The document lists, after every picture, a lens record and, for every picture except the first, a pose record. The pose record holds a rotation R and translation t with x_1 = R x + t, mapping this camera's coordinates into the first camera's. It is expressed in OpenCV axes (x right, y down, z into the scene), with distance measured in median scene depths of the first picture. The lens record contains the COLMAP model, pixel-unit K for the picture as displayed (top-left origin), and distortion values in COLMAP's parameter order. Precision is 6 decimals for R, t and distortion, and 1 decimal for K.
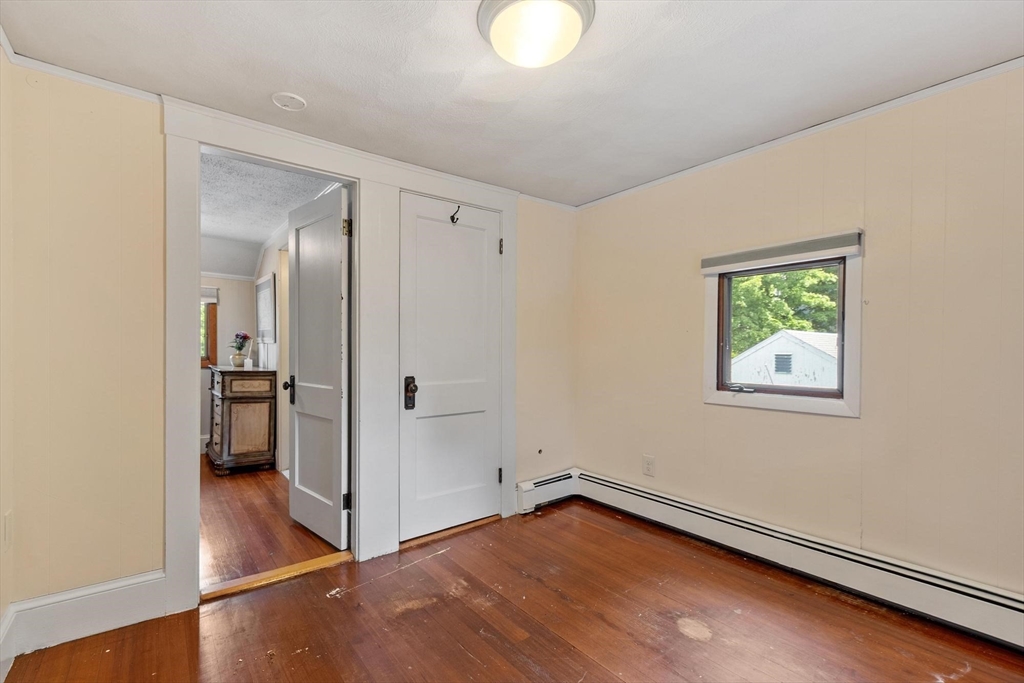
lens RADIAL K [[445.9, 0, 489.5], [0, 445.9, 353.3], [0, 0, 1]] dist [-0.000054, -0.000014]
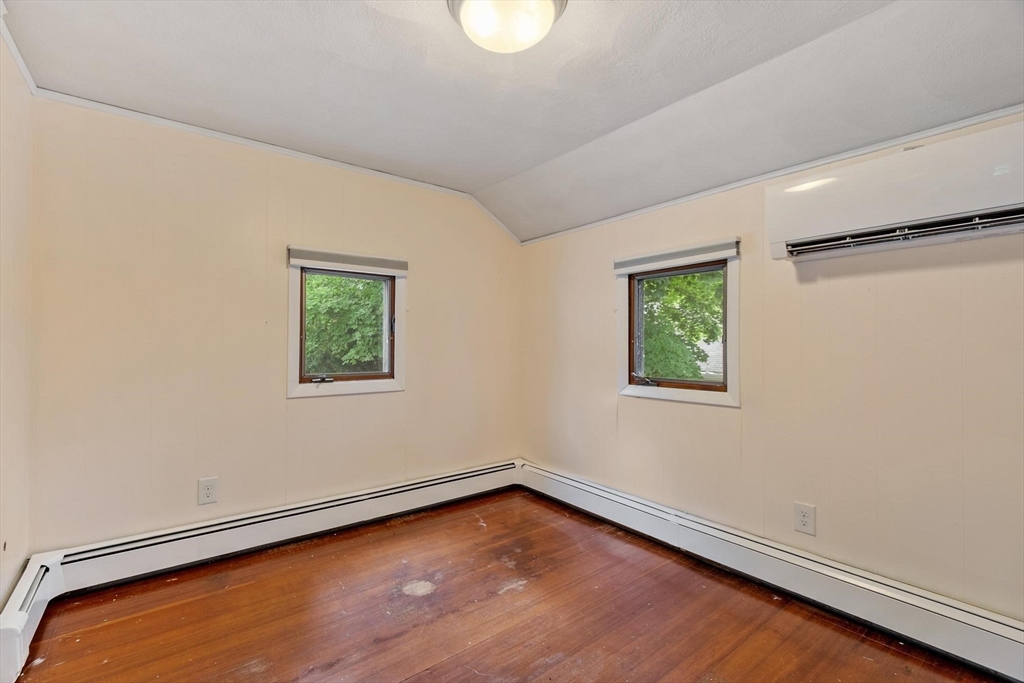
lens RADIAL K [[447.1, 0, 486.5], [0, 447.1, 341.0], [0, 0, 1]] dist [0.001740, 0.000395]
pose [[-0.001226, 0.005693, 0.999983, -0.504744], [0.001921, 0.999982, -0.005690, -0.005368], [-0.999997, 0.001914, -0.001237, 0.606133]]
